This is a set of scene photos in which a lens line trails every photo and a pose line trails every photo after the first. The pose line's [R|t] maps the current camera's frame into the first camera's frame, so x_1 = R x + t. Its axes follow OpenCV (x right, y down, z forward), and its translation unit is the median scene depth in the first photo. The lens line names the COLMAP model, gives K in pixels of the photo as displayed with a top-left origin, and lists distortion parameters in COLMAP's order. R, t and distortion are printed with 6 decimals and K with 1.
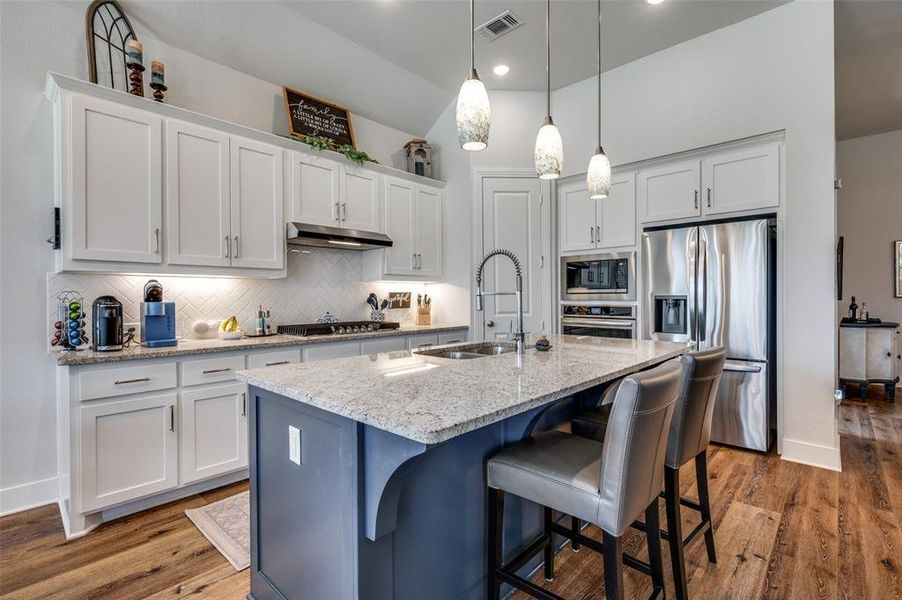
lens RADIAL K [[405.8, 0, 451.0], [0, 405.8, 300.0], [0, 0, 1]] dist [-0.003207, -0.000381]
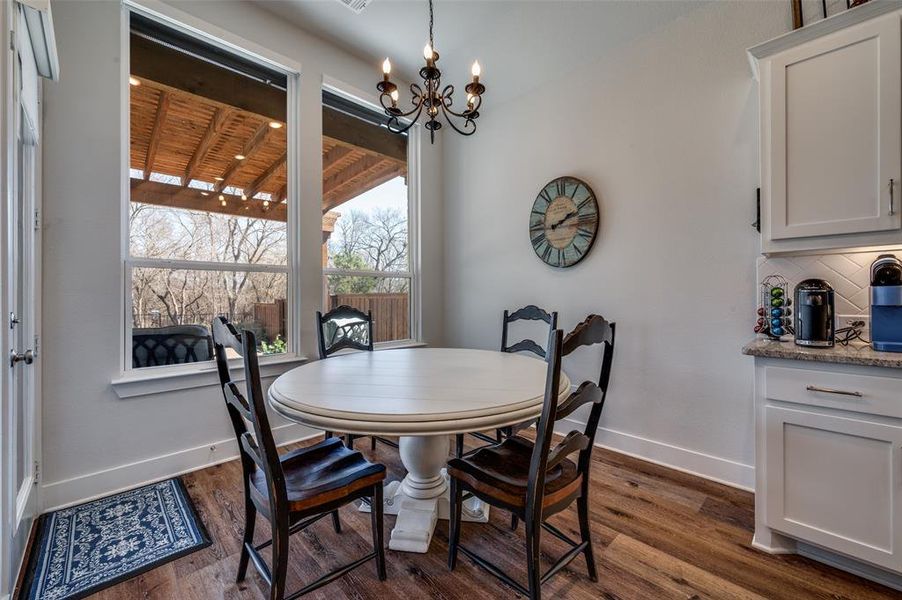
lens RADIAL K [[364.7, 0, 450.6], [0, 364.7, 295.4], [0, 0, 1]] dist [0.001687, 0.000283]
pose [[-0.048402, 0.005731, -0.998811, -0.080682], [-0.000842, 0.999983, 0.005779, 0.019344], [0.998828, 0.001121, -0.048397, 0.312767]]
